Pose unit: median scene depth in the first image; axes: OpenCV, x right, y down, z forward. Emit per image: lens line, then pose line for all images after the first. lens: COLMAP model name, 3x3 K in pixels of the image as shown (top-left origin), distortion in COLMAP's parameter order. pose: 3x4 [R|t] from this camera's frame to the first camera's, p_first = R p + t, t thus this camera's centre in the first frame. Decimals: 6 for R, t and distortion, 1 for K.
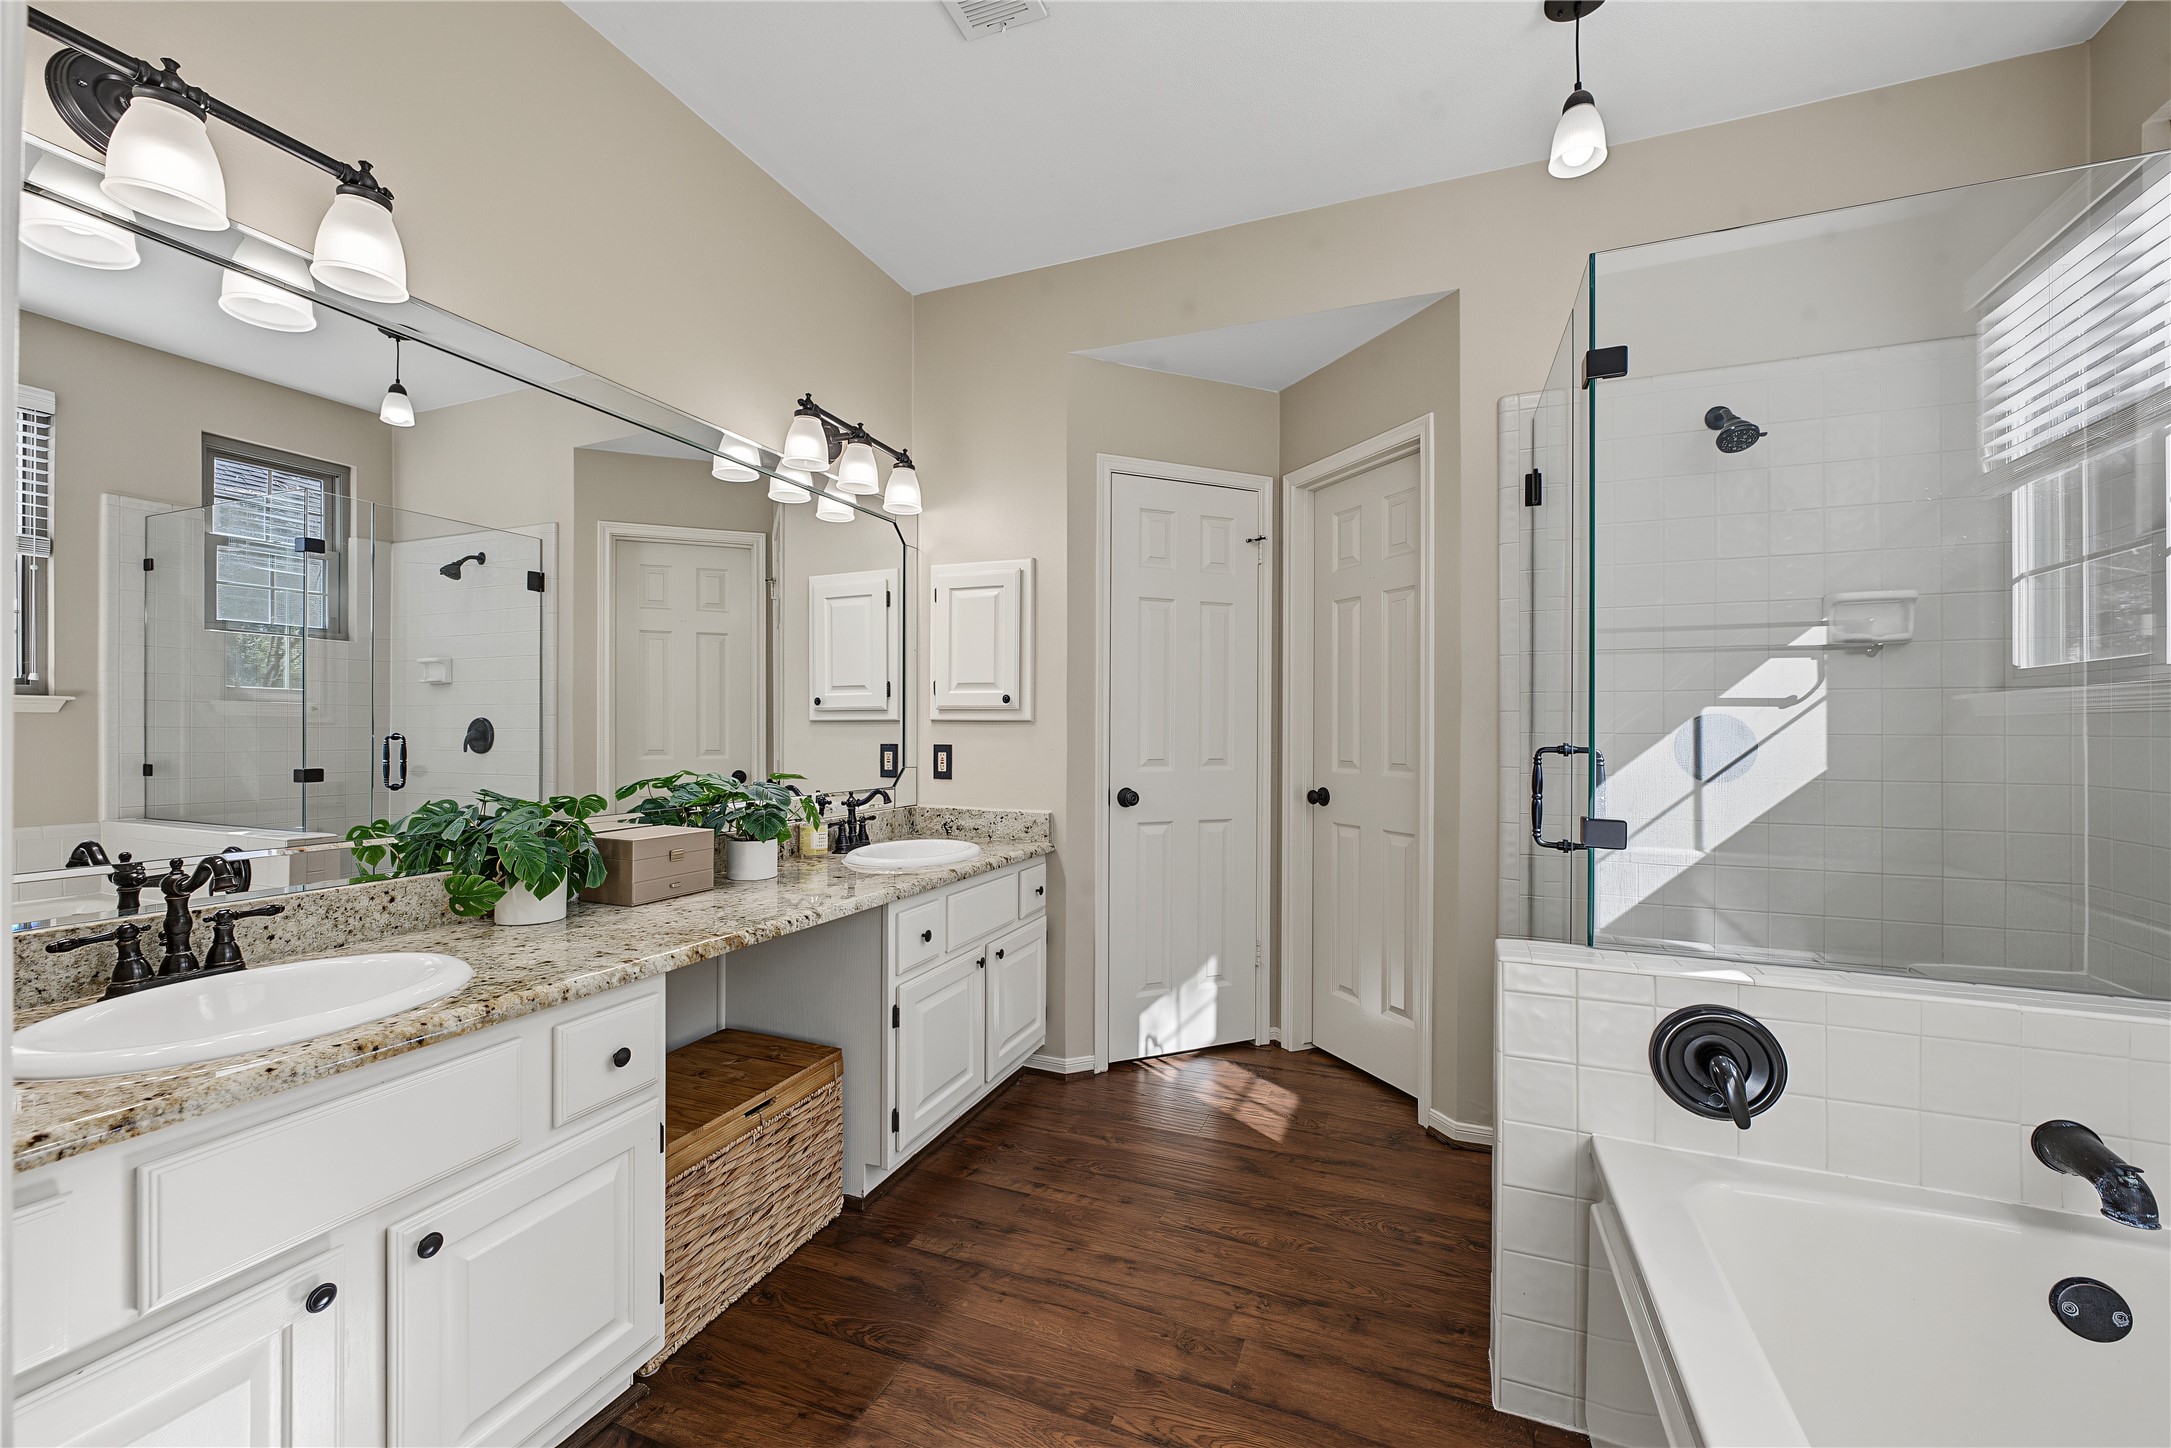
lens RADIAL K [[875.1, 0, 1071.8], [0, 875.1, 732.1], [0, 0, 1]] dist [-0.009190, -0.000045]
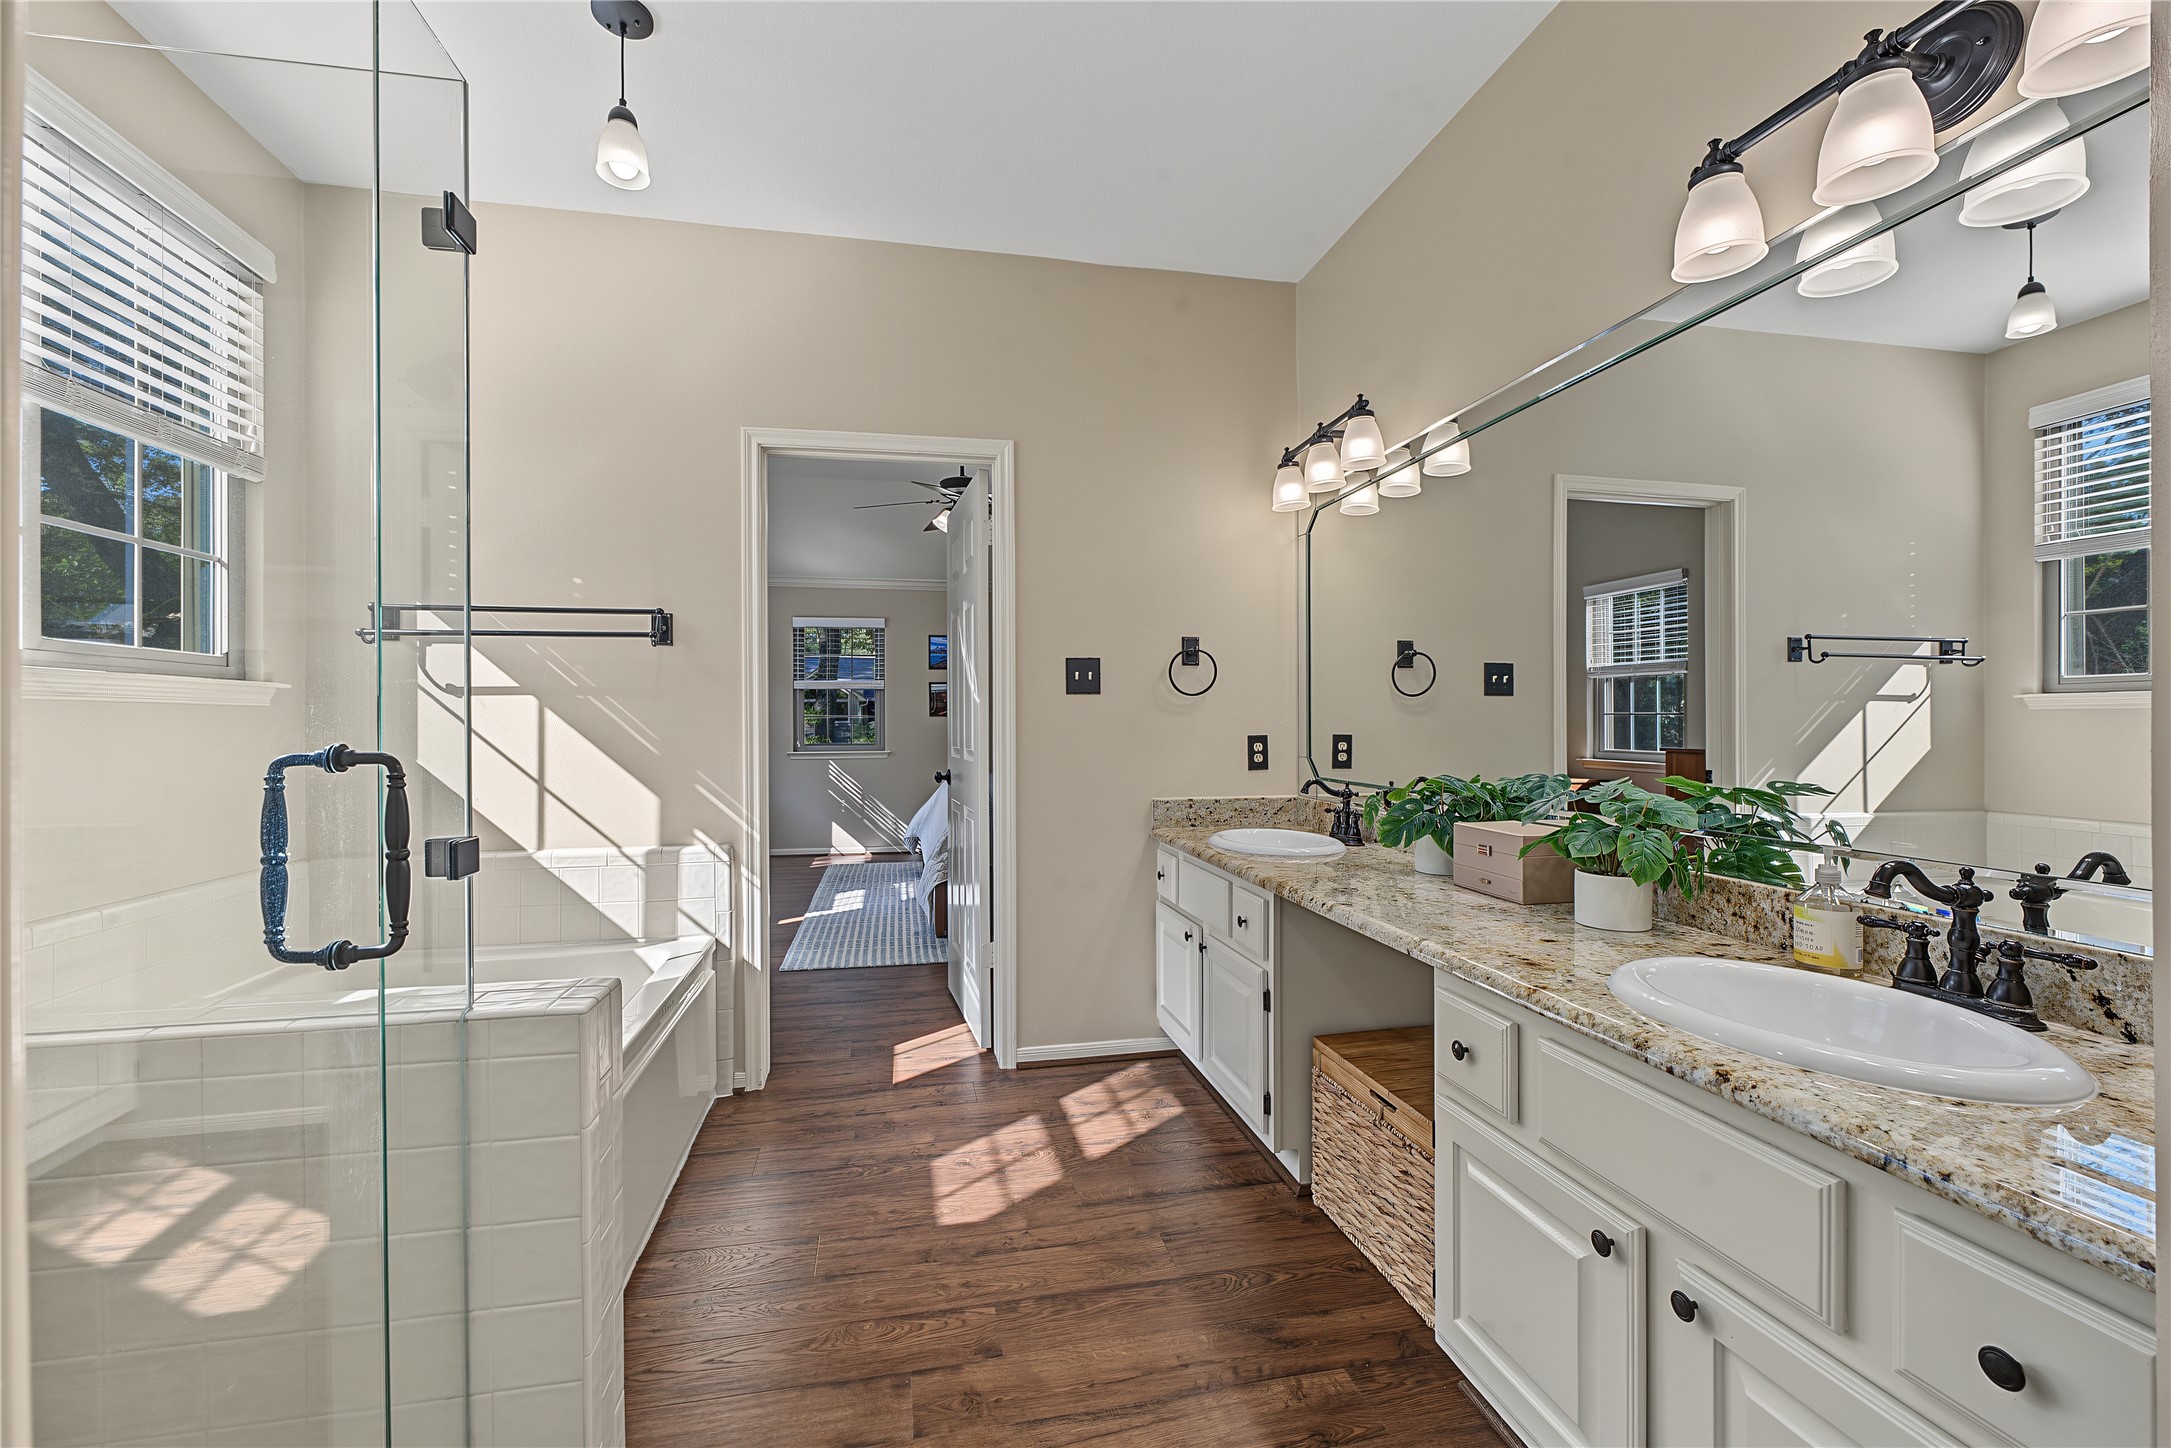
lens RADIAL K [[876.7, 0, 1085.5], [0, 876.7, 724.0], [0, 0, 1]] dist [-0.000937, -0.000040]
pose [[-0.827799, -0.004837, -0.561004, 0.494942], [-0.003637, 0.999988, -0.003254, 0.001569], [0.561013, -0.000653, -0.827807, 1.647633]]
